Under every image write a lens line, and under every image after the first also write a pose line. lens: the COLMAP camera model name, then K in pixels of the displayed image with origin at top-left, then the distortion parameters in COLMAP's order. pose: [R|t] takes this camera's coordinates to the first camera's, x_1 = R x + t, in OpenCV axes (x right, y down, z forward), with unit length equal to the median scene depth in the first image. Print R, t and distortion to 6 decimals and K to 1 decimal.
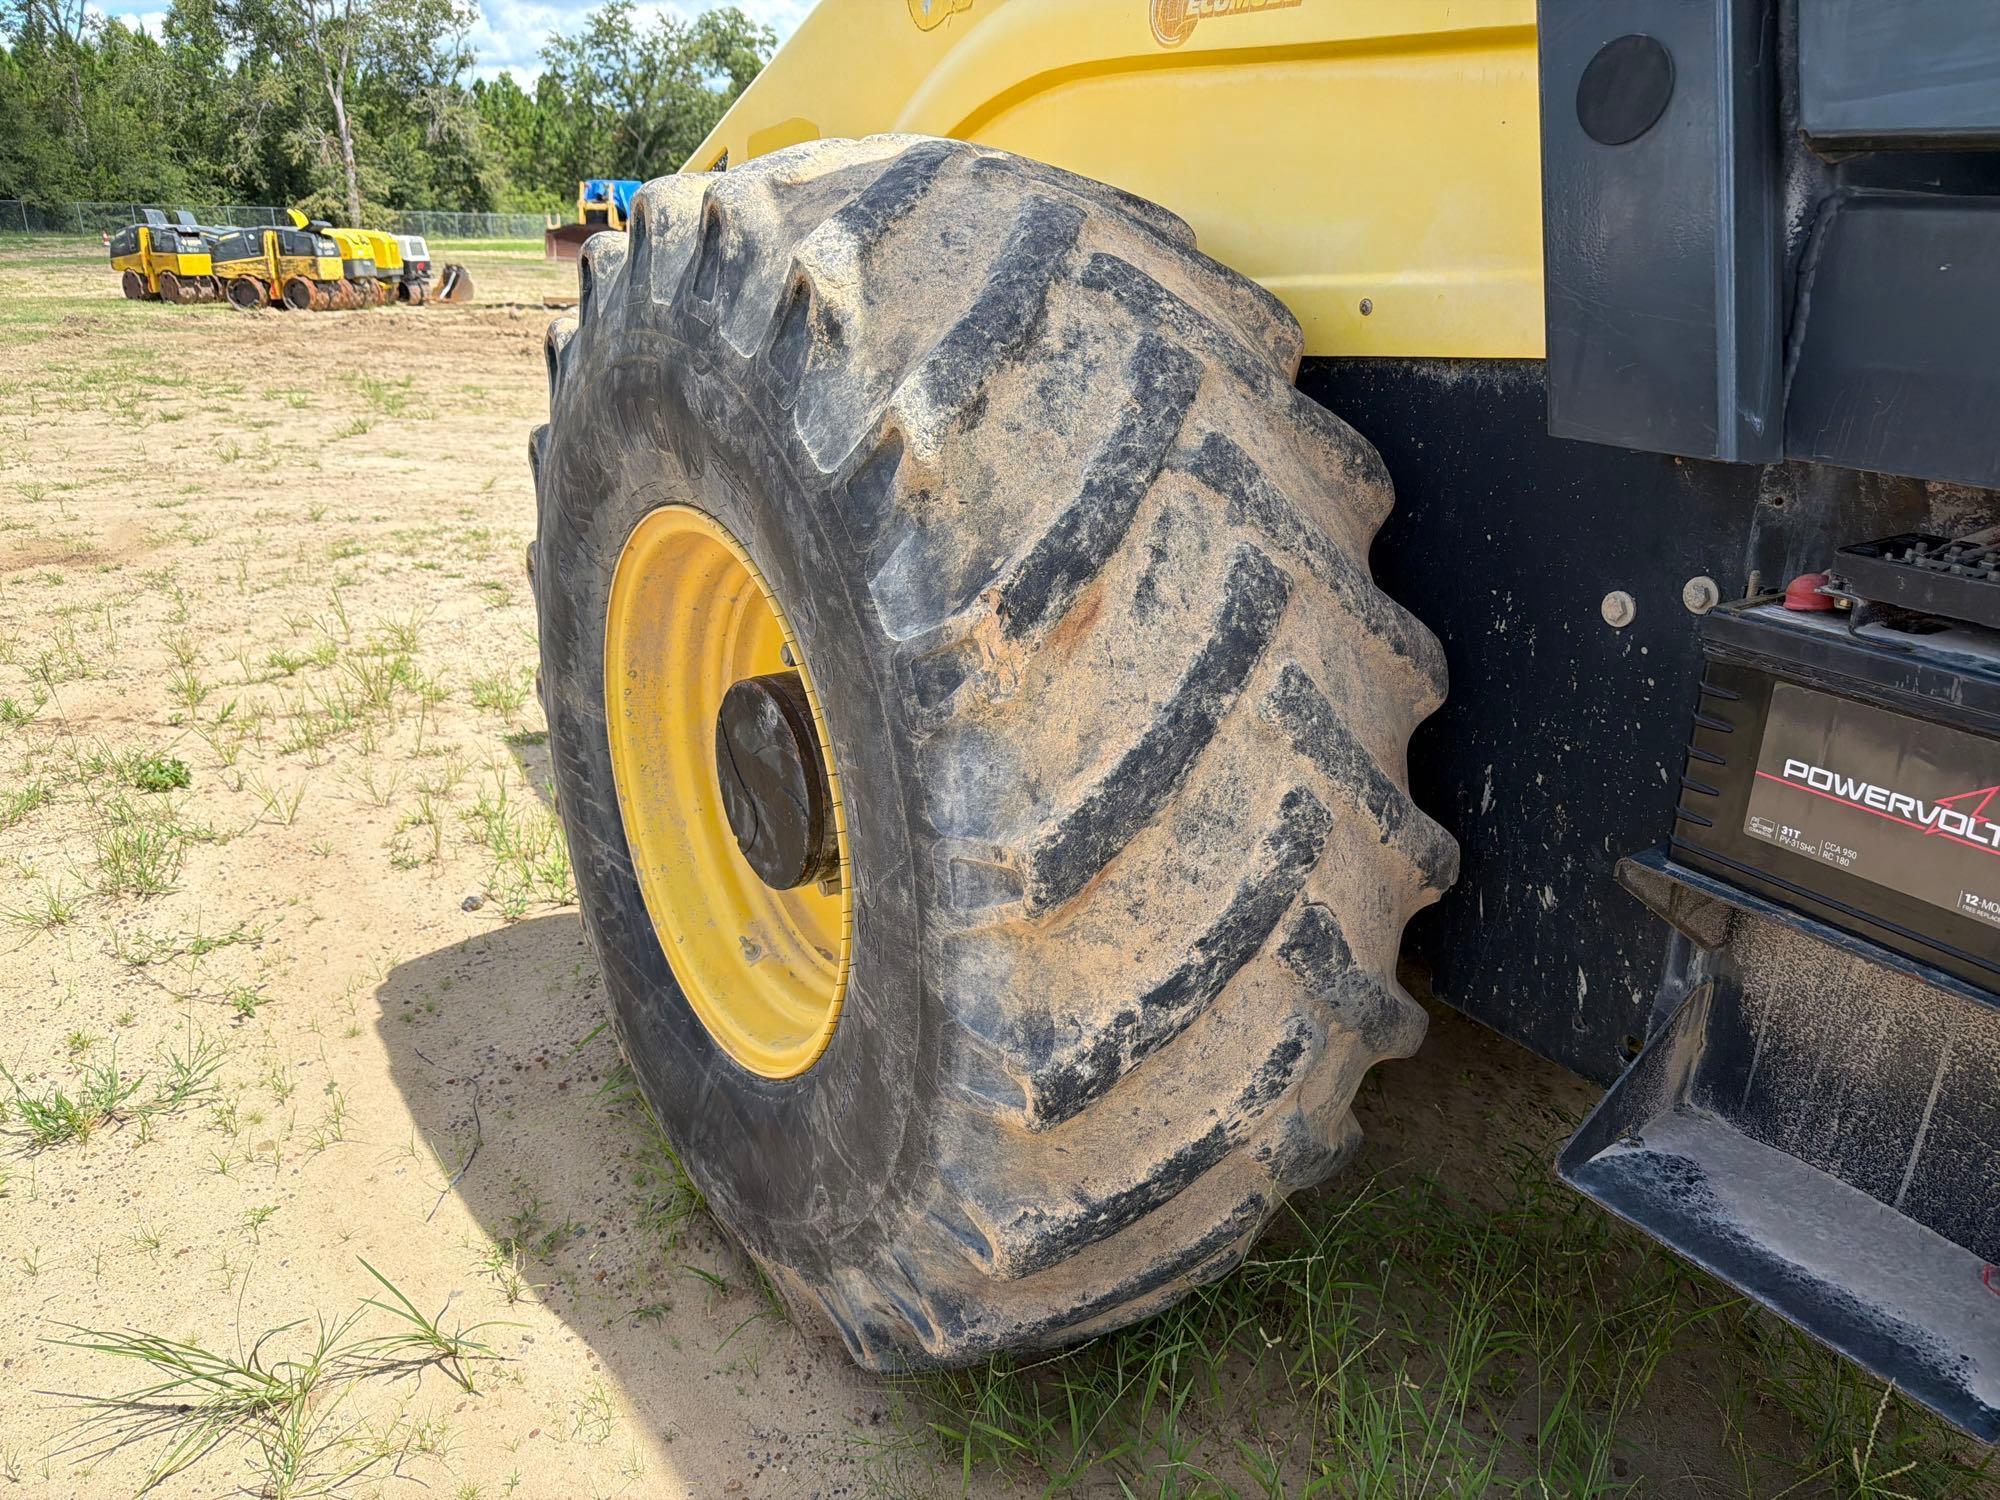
lens RADIAL K [[1382.5, 0, 997.8], [0, 1382.5, 761.3], [0, 0, 1]] dist [0.000491, -0.027799]
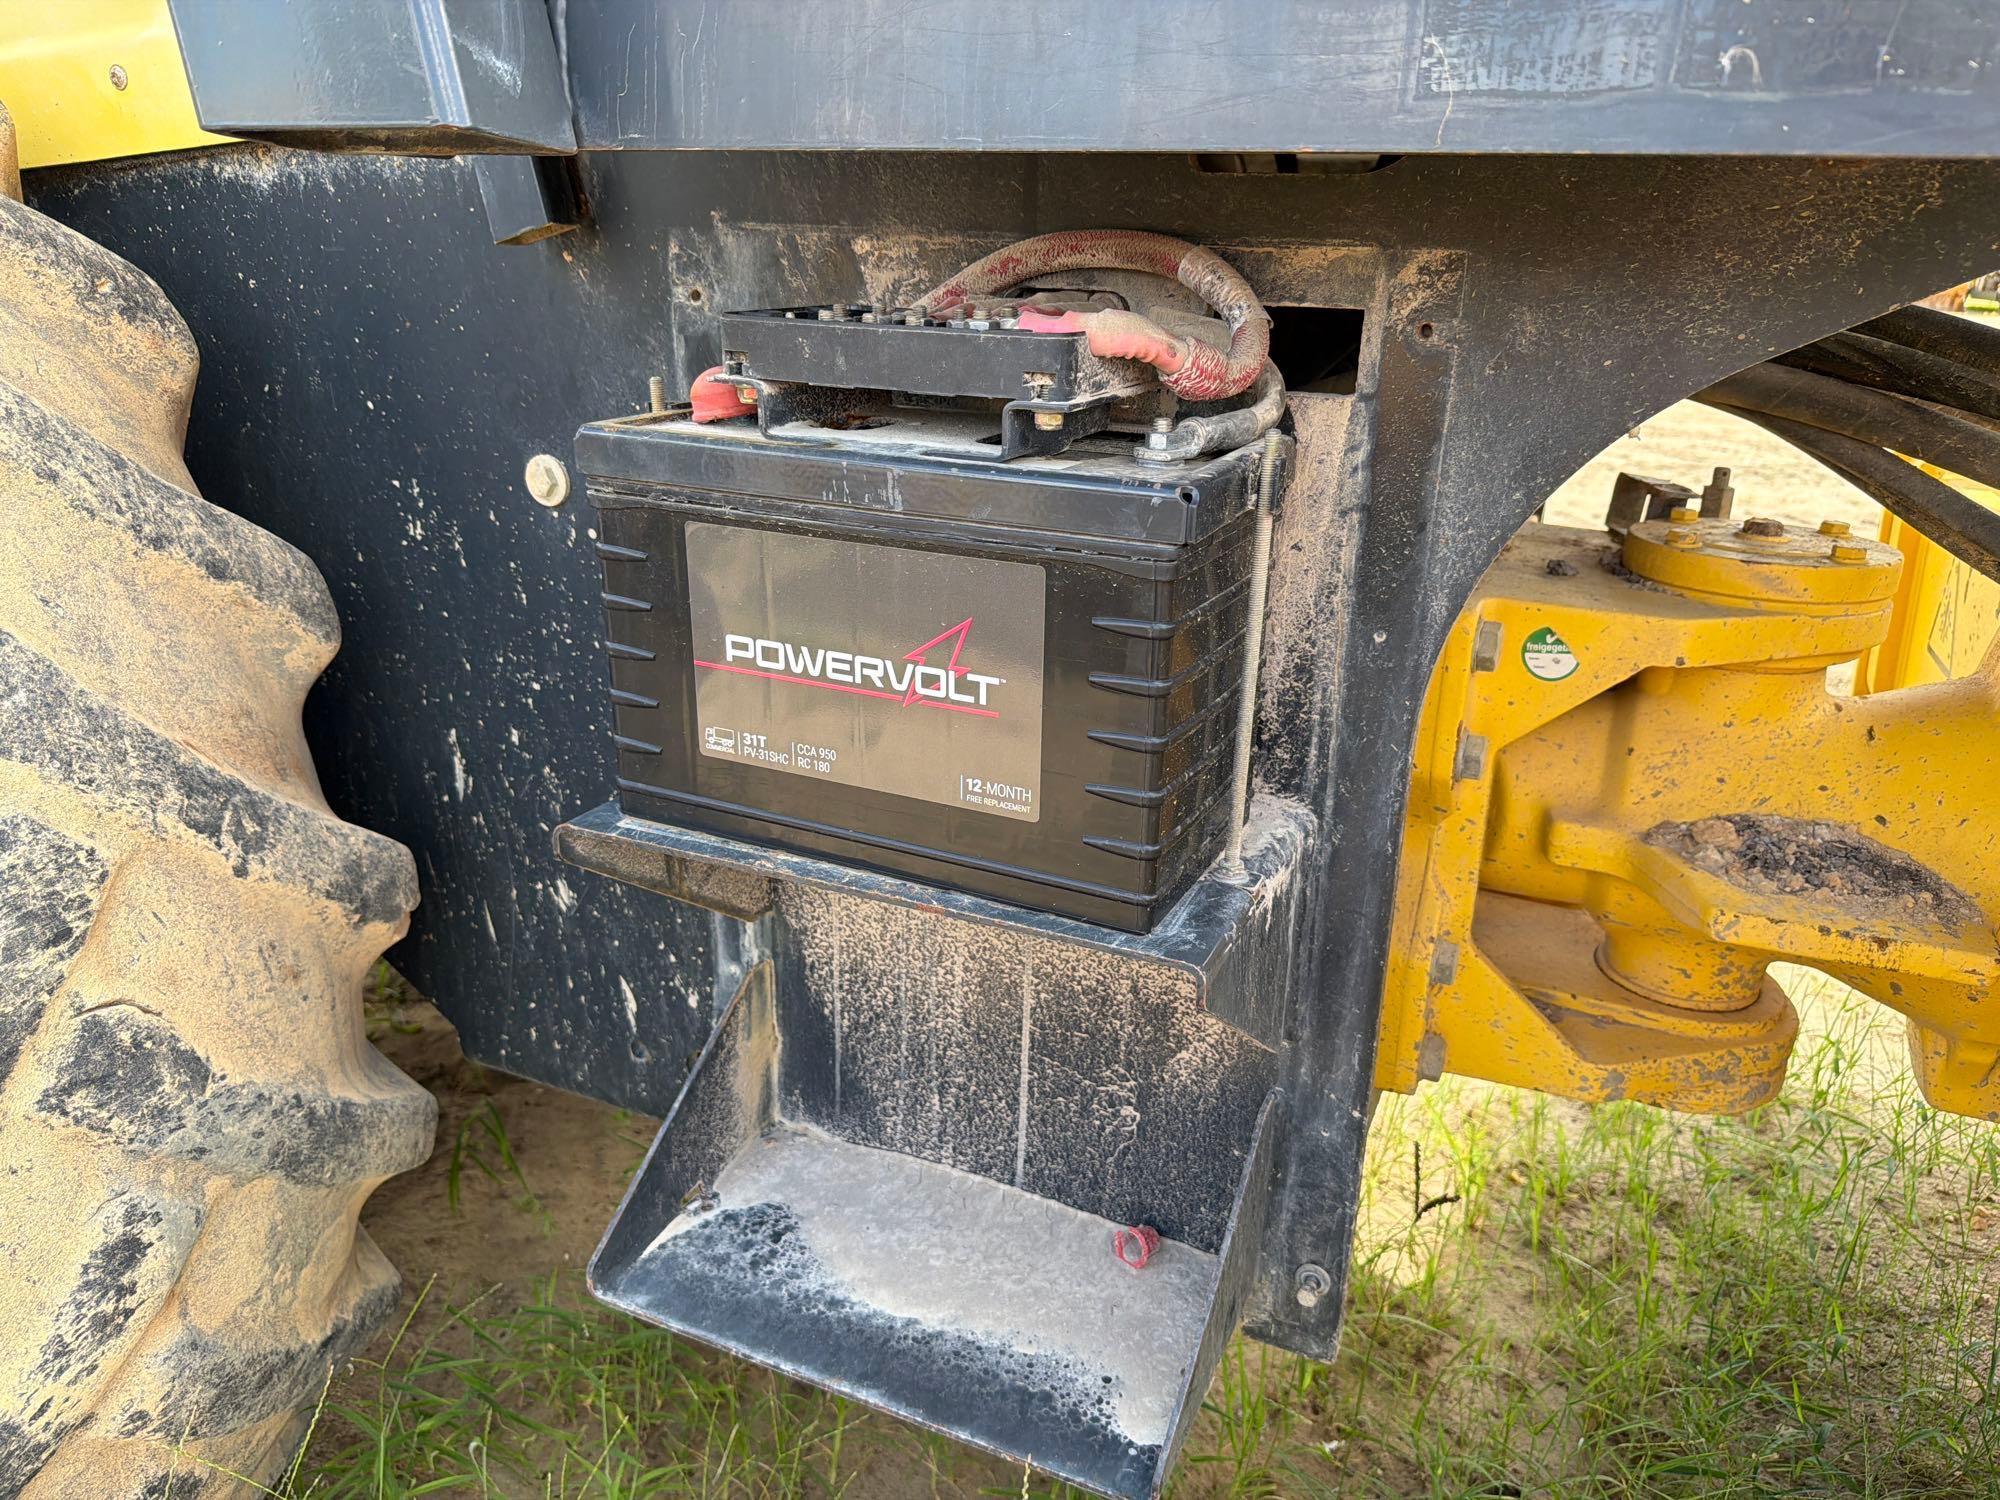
lens RADIAL K [[1401.5, 0, 1024.6], [0, 1401.5, 749.9], [0, 0, 1]] dist [0.091000, -0.124569]
pose [[0.837798, -0.177833, 0.516206, 0.270460], [0.182336, 0.982318, 0.042480, 0.042594], [-0.514633, 0.058534, 0.855410, 0.274705]]
